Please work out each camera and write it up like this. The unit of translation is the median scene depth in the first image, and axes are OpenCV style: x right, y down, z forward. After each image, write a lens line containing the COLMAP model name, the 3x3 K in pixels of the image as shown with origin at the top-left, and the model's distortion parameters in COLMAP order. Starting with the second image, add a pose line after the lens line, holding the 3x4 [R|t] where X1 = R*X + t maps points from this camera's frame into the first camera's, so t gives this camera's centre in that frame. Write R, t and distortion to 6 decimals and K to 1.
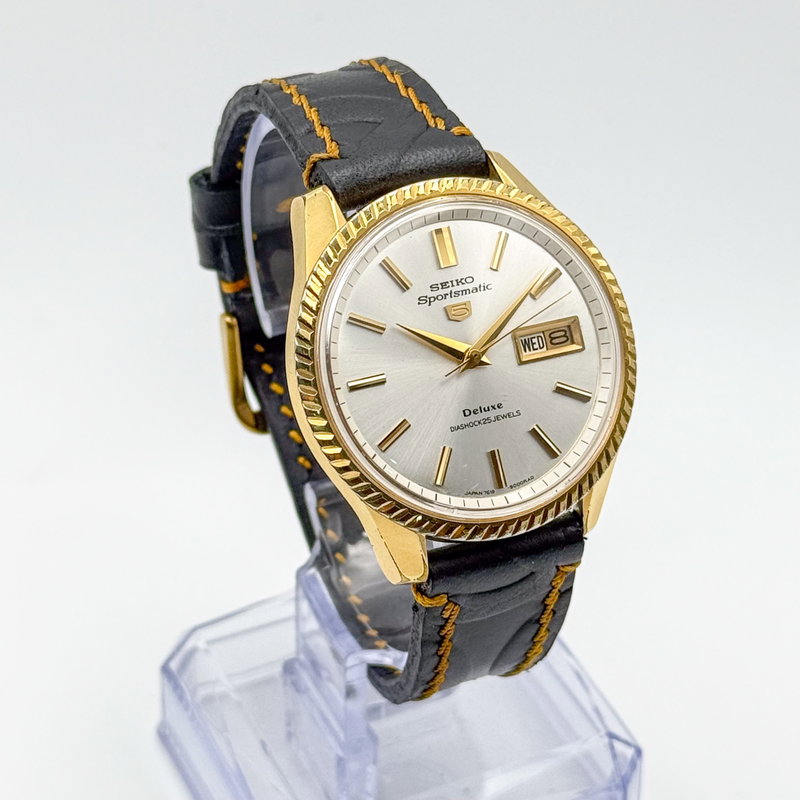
lens RADIAL K [[2558.9, 0, 400.8], [0, 2558.9, 394.4], [0, 0, 1]] dist [-0.056826, 0.000000]
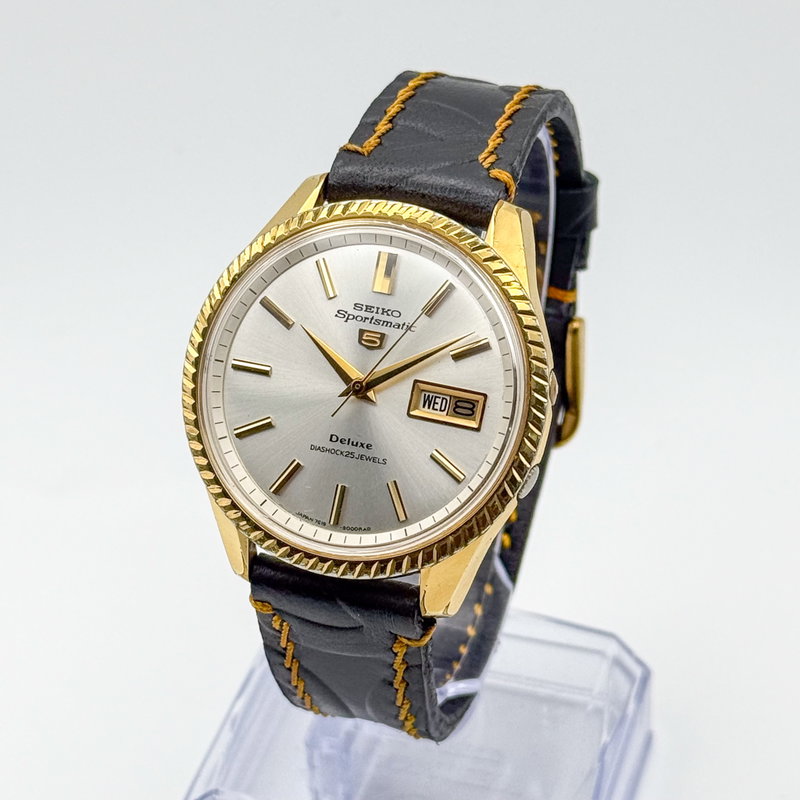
lens RADIAL K [[2558.9, 0, 399.6], [0, 2558.9, 399.6], [0, 0, 1]] dist [-0.056826, 0.000000]
pose [[0.747856, 0.376760, -0.546593, 0.553645], [-0.372448, 0.919686, 0.124341, -0.132491], [0.549540, 0.110588, 0.828116, 0.207414]]
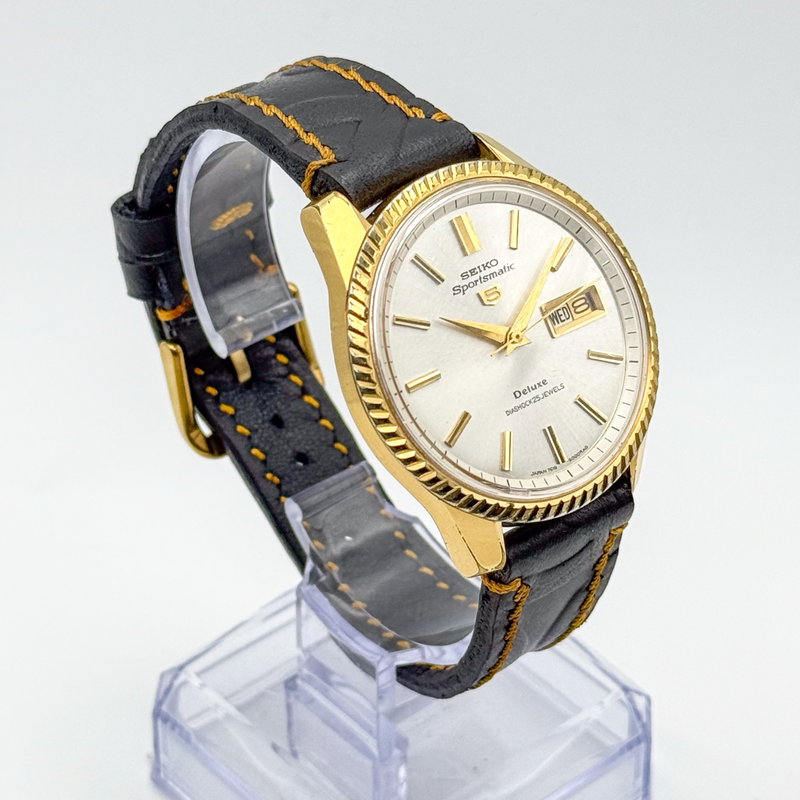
lens RADIAL K [[2558.9, 0, 399.0], [0, 2558.9, 405.9], [0, 0, 1]] dist [-0.056826, 0.000000]
pose [[0.962065, -0.171160, 0.212450, -0.225752], [0.168545, 0.985222, 0.030499, -0.025989], [-0.214530, 0.006465, 0.976696, 0.035448]]
